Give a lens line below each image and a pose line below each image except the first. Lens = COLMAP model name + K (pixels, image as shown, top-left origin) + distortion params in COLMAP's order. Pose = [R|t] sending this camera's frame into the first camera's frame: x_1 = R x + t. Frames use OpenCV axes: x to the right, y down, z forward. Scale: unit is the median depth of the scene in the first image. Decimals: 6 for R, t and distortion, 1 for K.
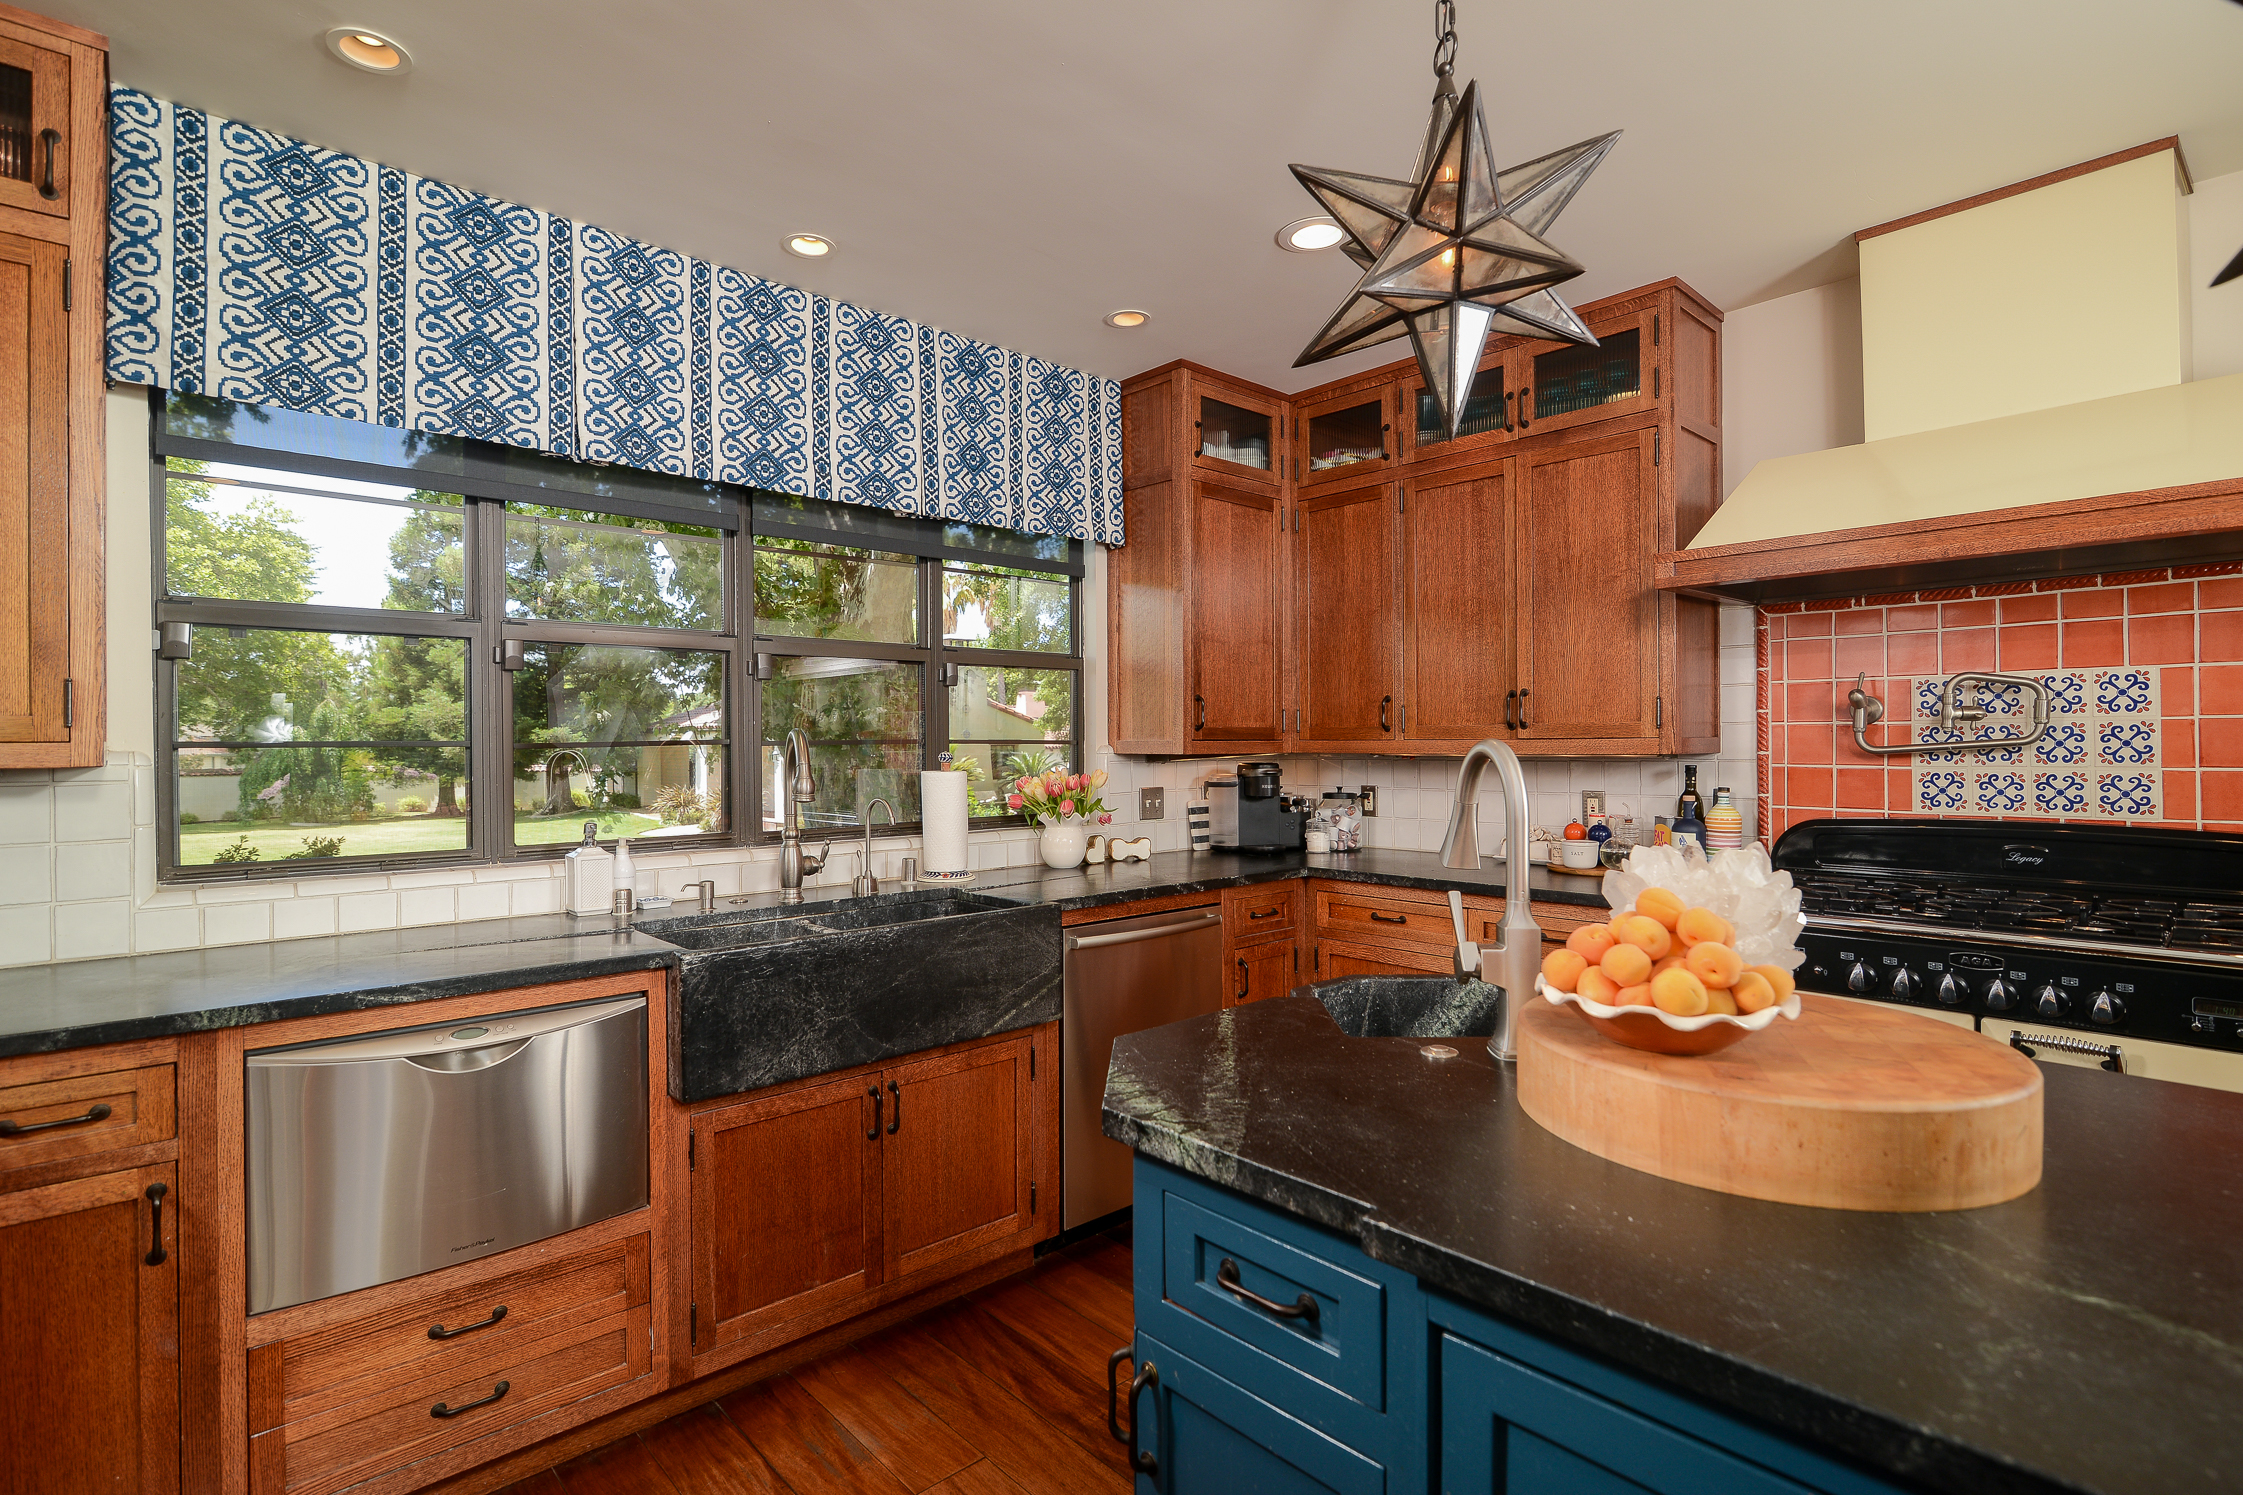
lens RADIAL K [[1080.9, 0, 1120.7], [0, 1080.9, 744.4], [0, 0, 1]] dist [-0.010142, 0.001452]
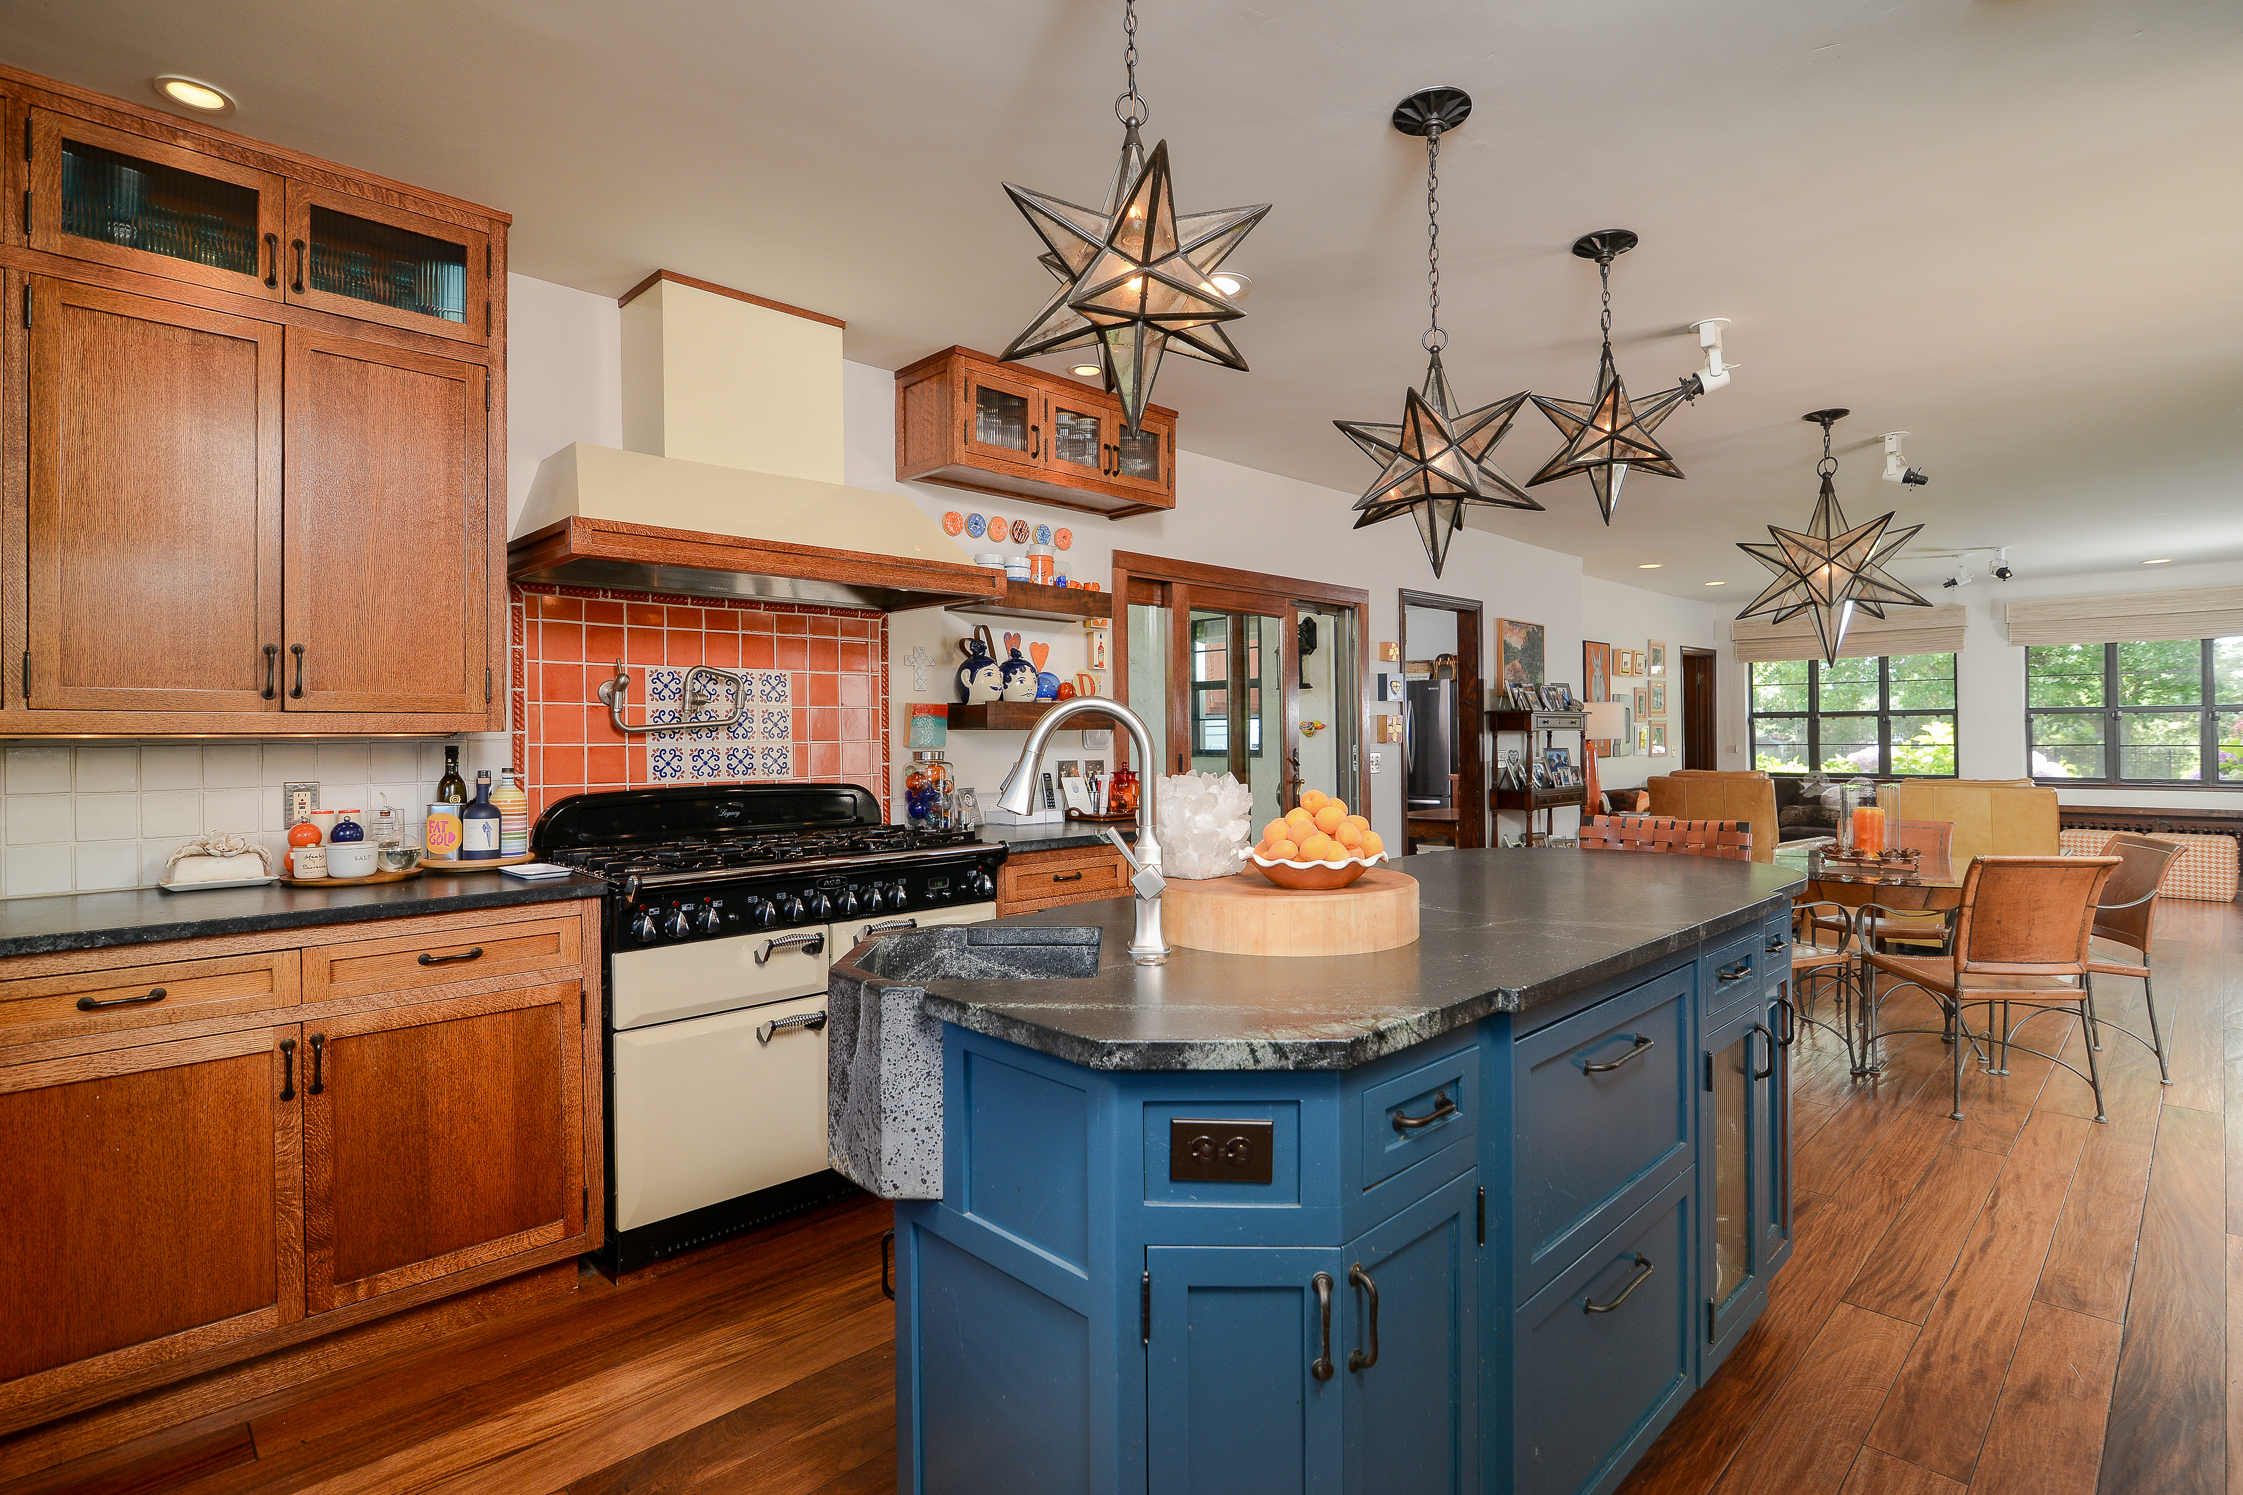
lens RADIAL K [[1080.9, 0, 1120.0], [0, 1080.9, 733.7], [0, 0, 1]] dist [-0.010142, 0.001452]
pose [[-0.024533, 0.008905, 0.999659, -0.469806], [0.007379, 0.999935, -0.008726, 0.025619], [-0.999672, 0.007163, -0.024597, 0.567500]]
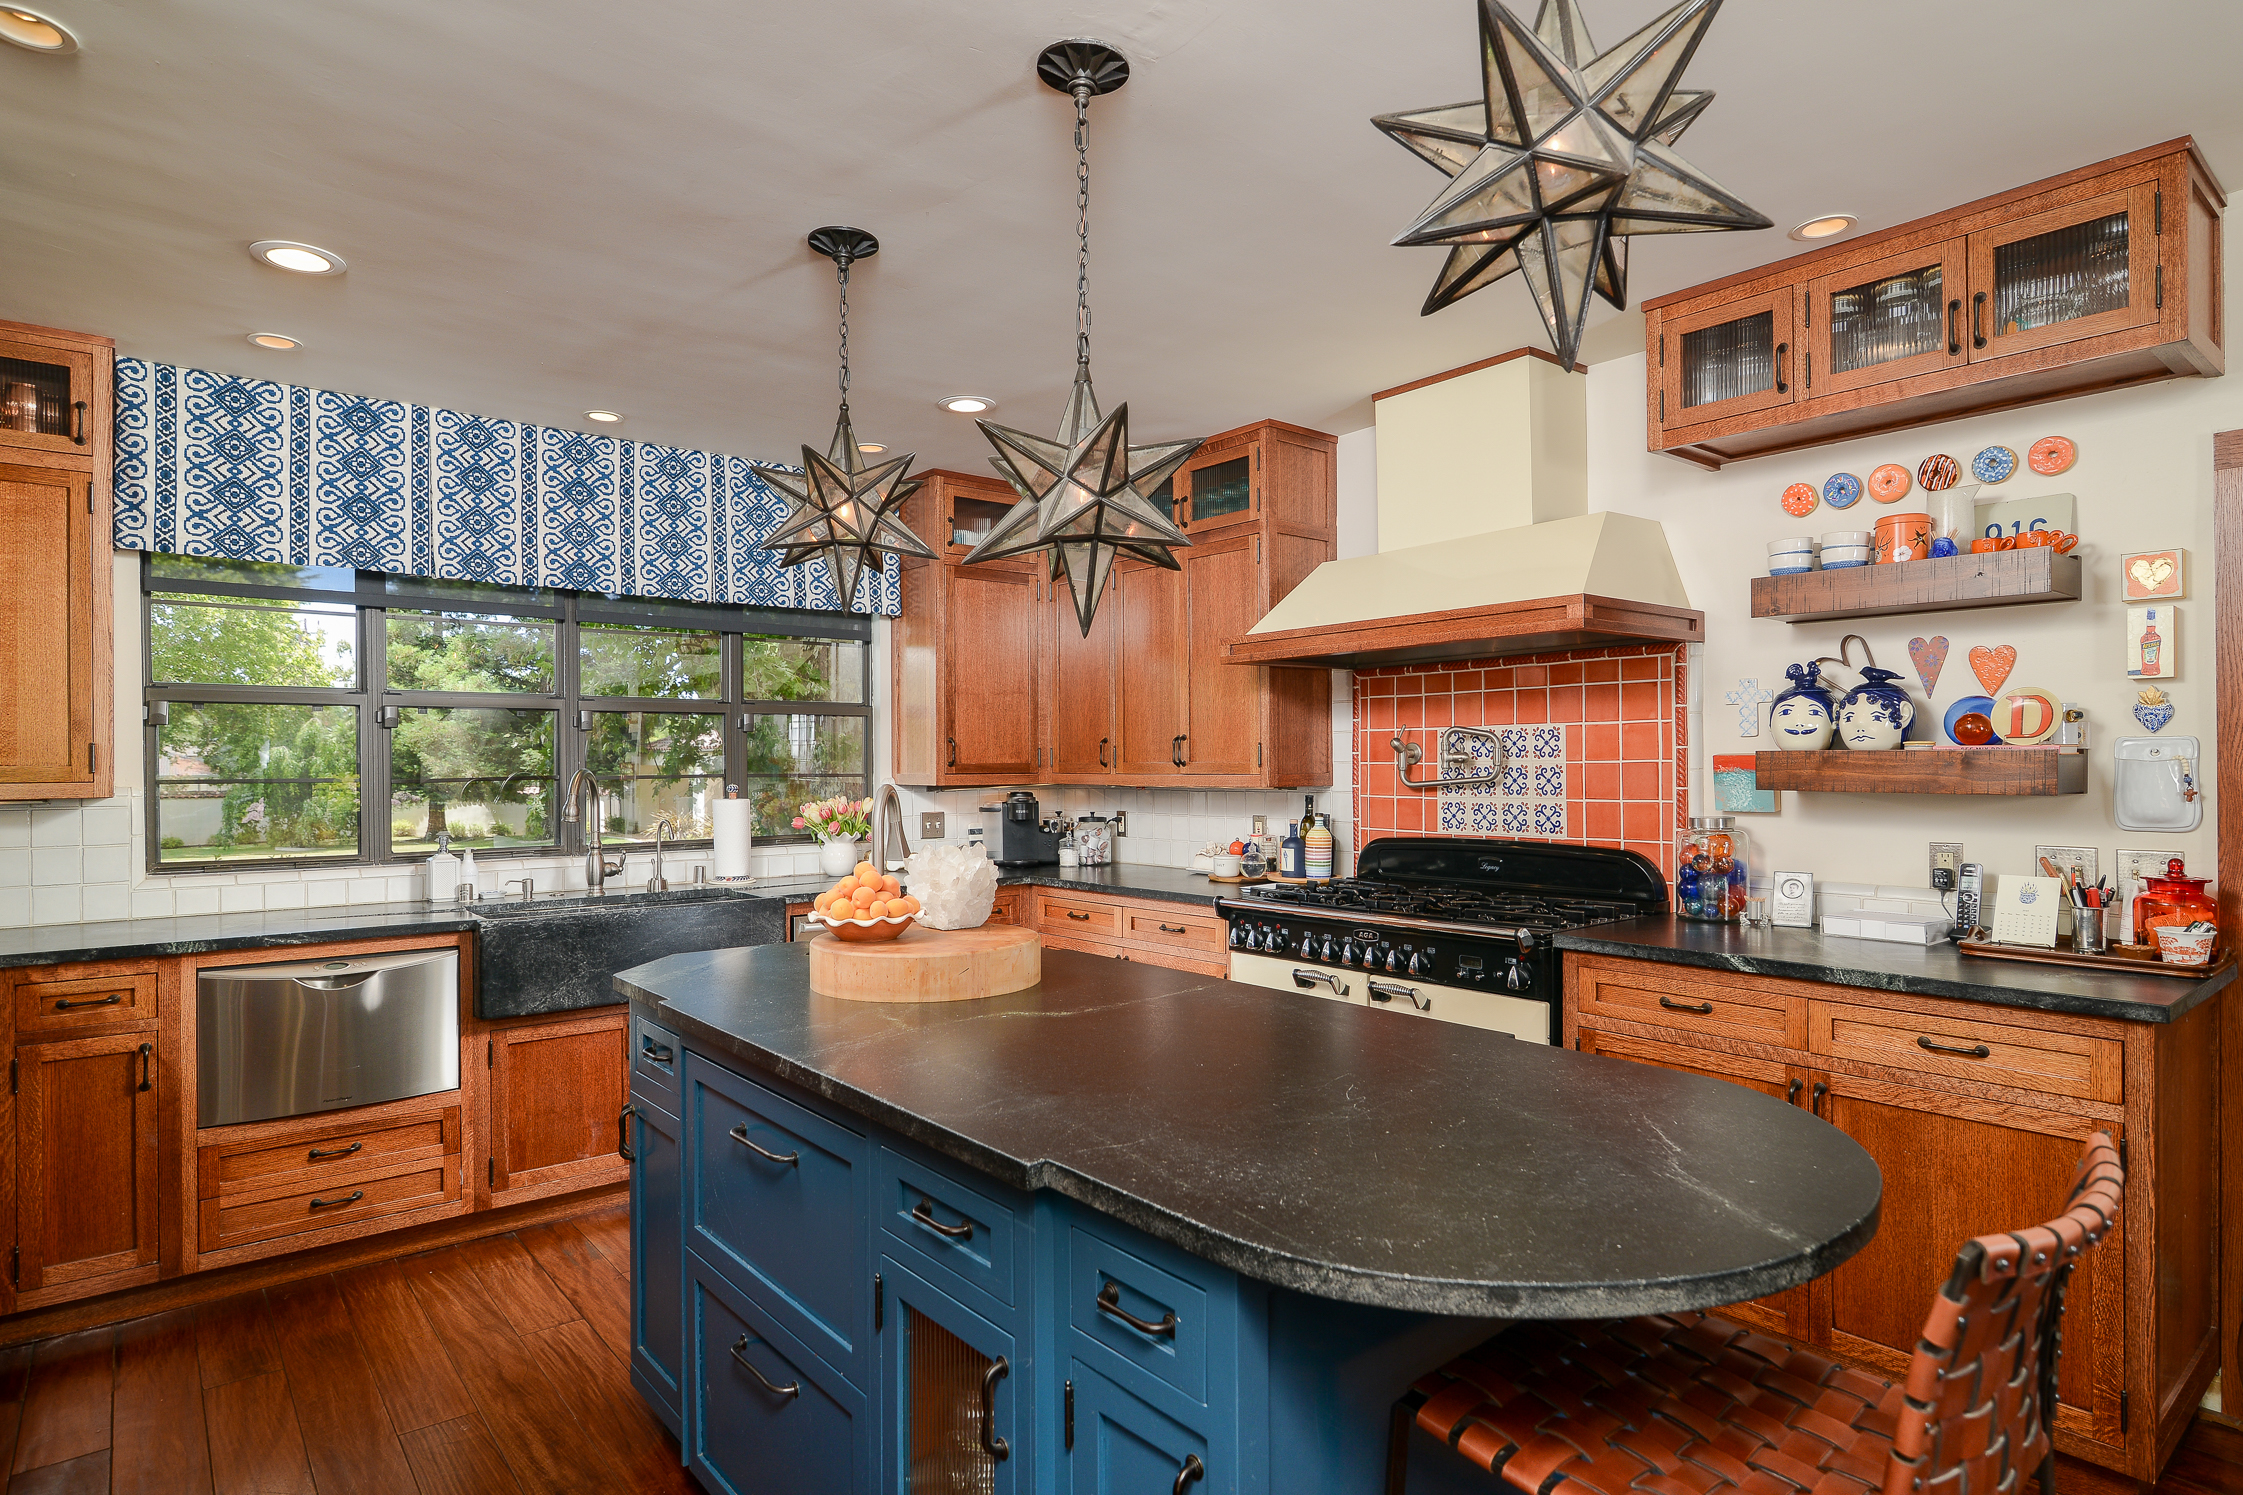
lens RADIAL K [[1216.9, 0, 1122.9], [0, 1216.9, 764.5], [0, 0, 1]] dist [-0.001197, 0.000513]
pose [[0.998647, 0.000079, -0.052006, 0.470637], [-0.000054, 1.000000, 0.000491, -0.021708], [0.052006, -0.000487, 0.998647, -0.532073]]
